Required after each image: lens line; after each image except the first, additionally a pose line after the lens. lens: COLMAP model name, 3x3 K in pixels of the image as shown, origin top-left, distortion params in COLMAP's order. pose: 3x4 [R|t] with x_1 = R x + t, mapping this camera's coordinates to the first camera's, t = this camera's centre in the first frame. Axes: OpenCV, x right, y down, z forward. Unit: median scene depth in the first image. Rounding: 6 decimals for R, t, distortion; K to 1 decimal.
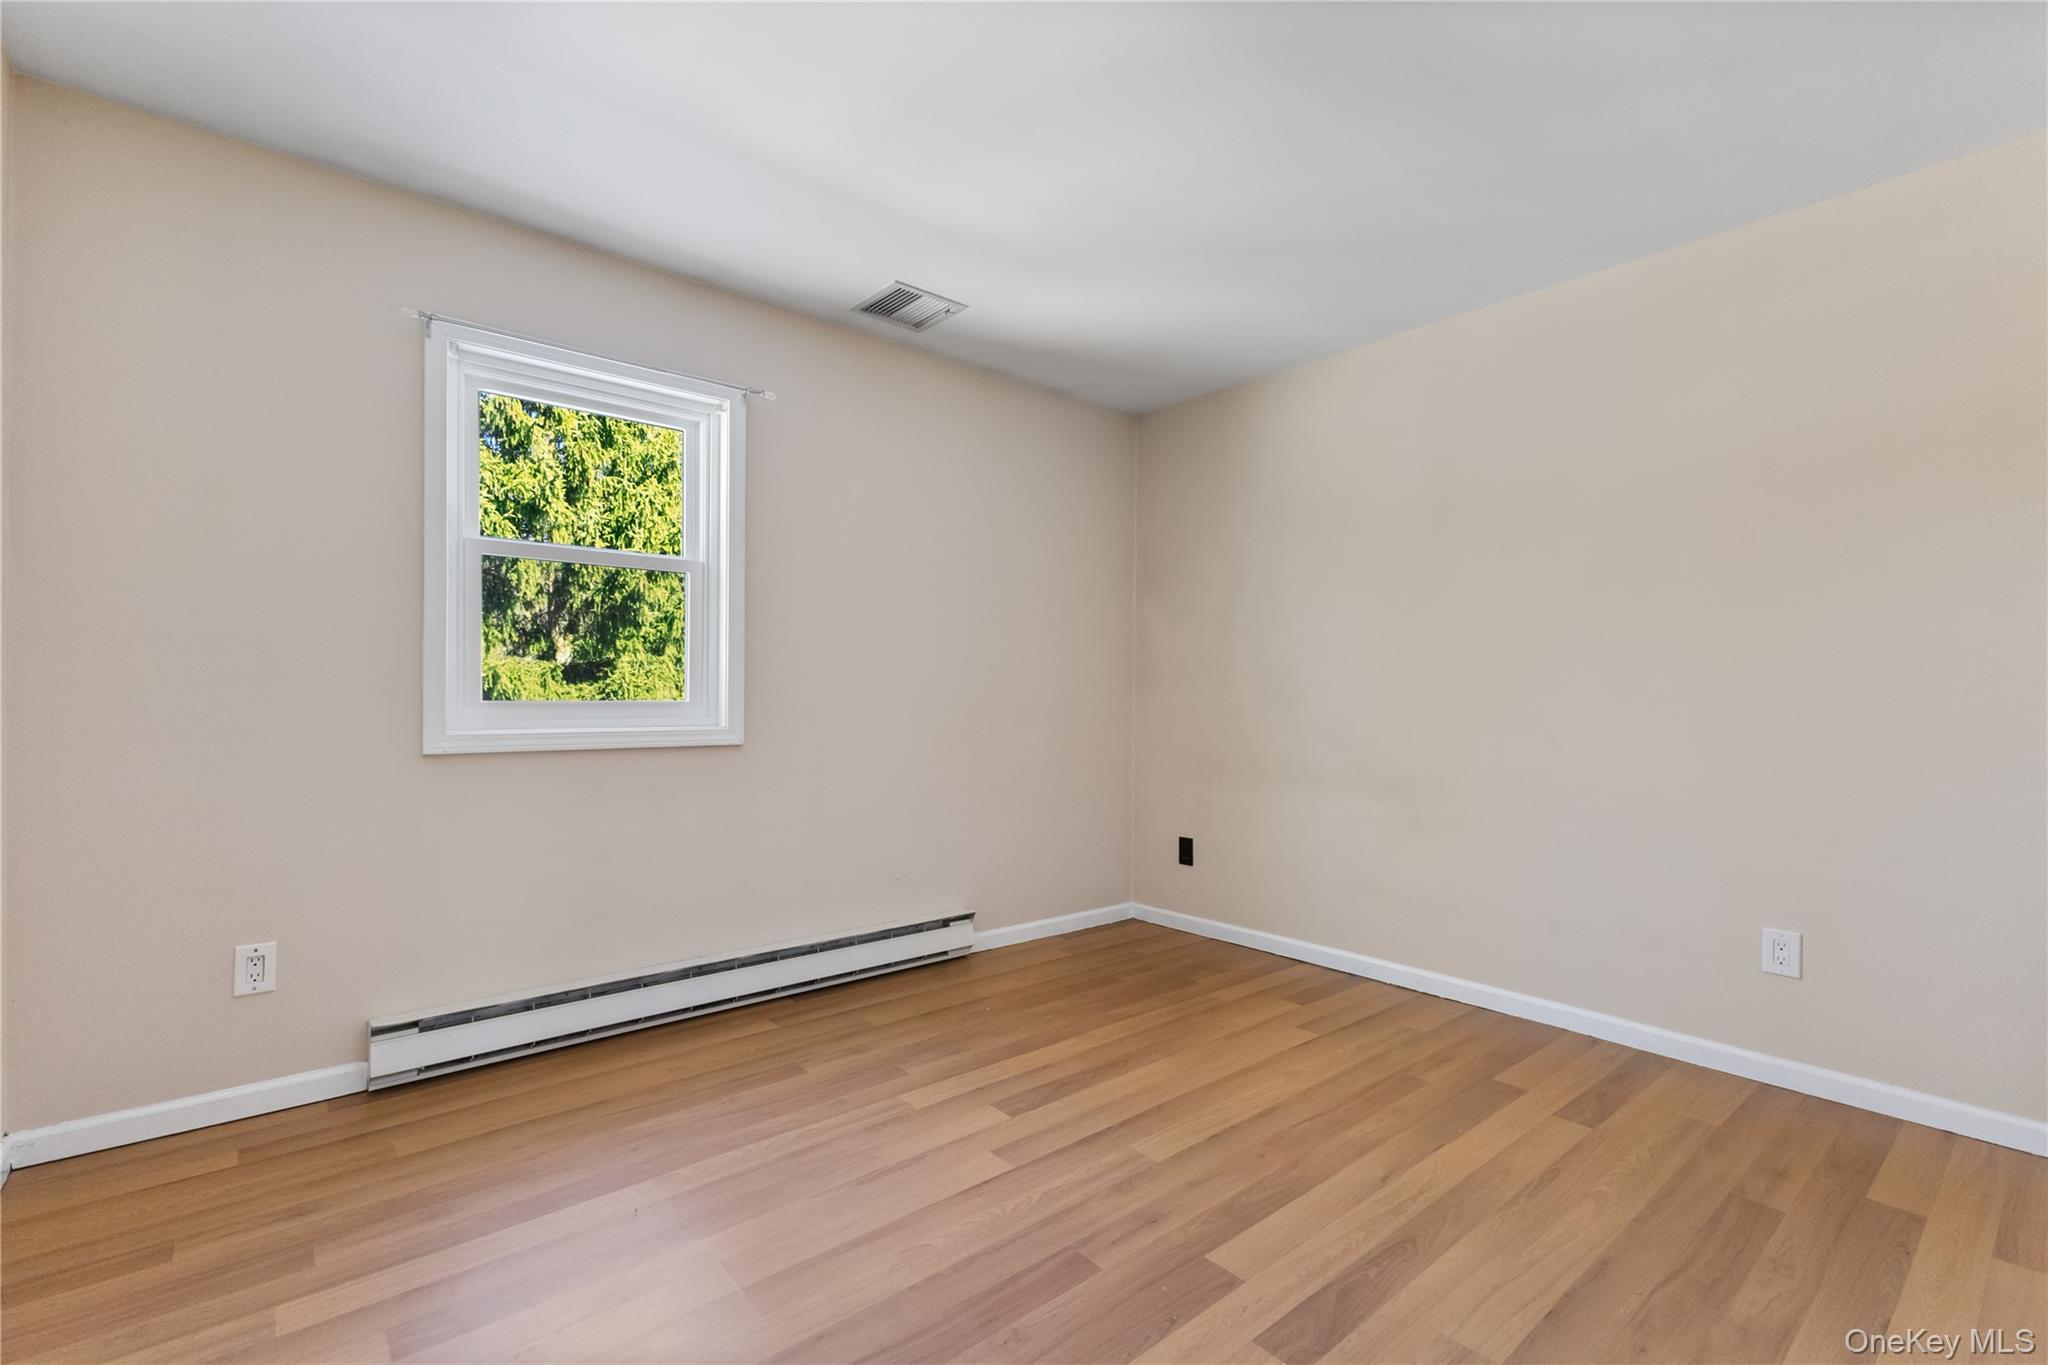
lens RADIAL K [[908.8, 0, 1064.8], [0, 908.8, 685.4], [0, 0, 1]] dist [0.000204, -0.000760]
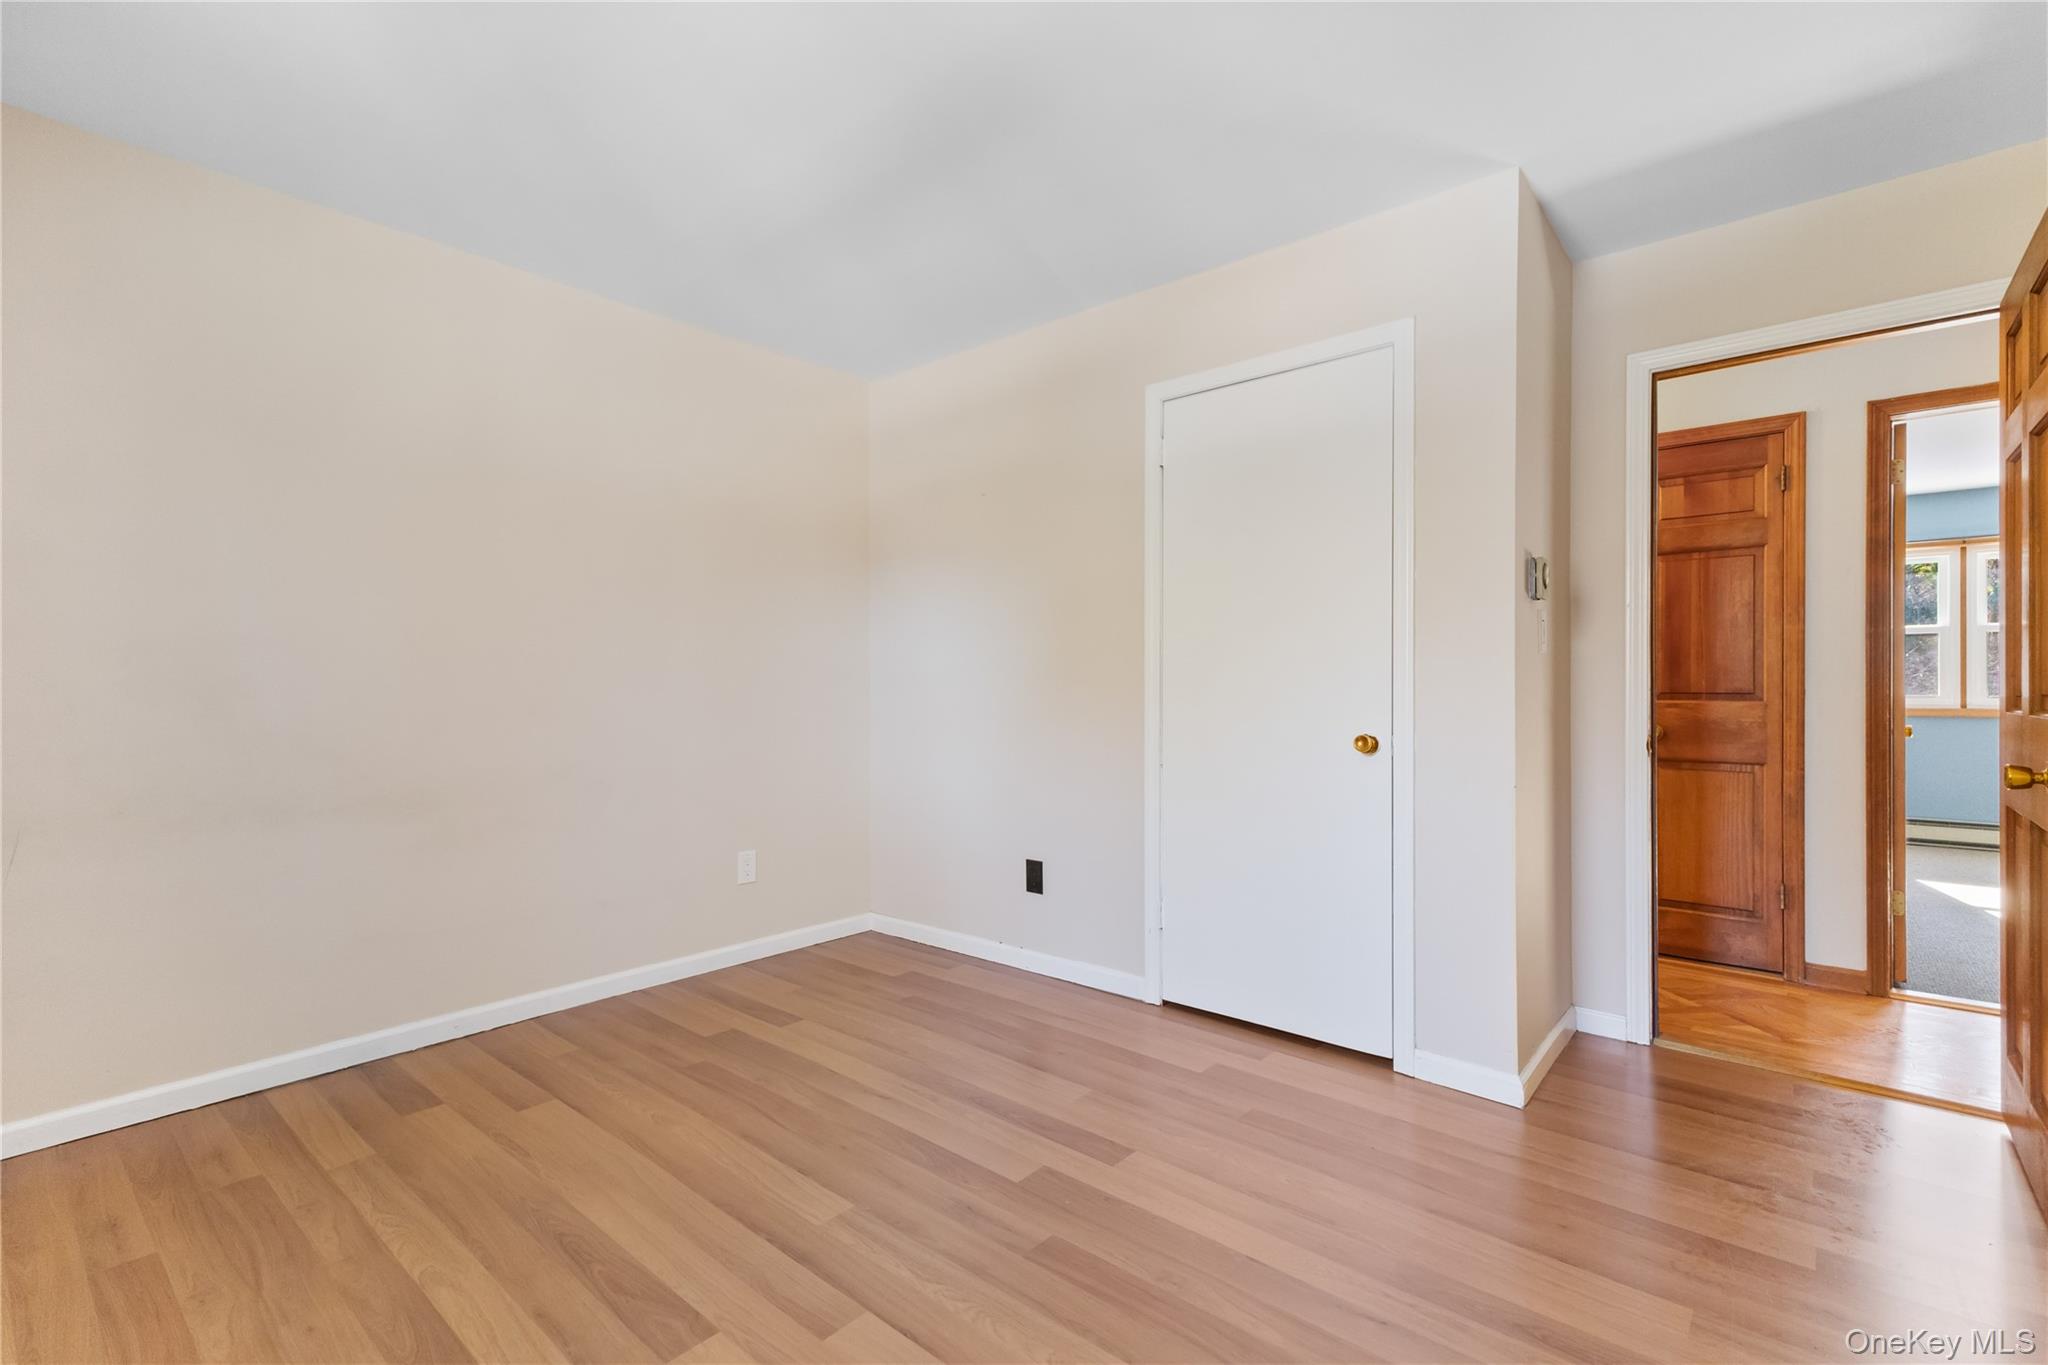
lens RADIAL K [[920.7, 0, 1025.1], [0, 920.7, 681.0], [0, 0, 1]] dist [-0.019167, 0.000014]
pose [[-0.135050, -0.004263, 0.990830, -0.639145], [0.001500, 0.999989, 0.004507, 0.013655], [-0.990838, 0.002095, -0.135042, 0.776149]]
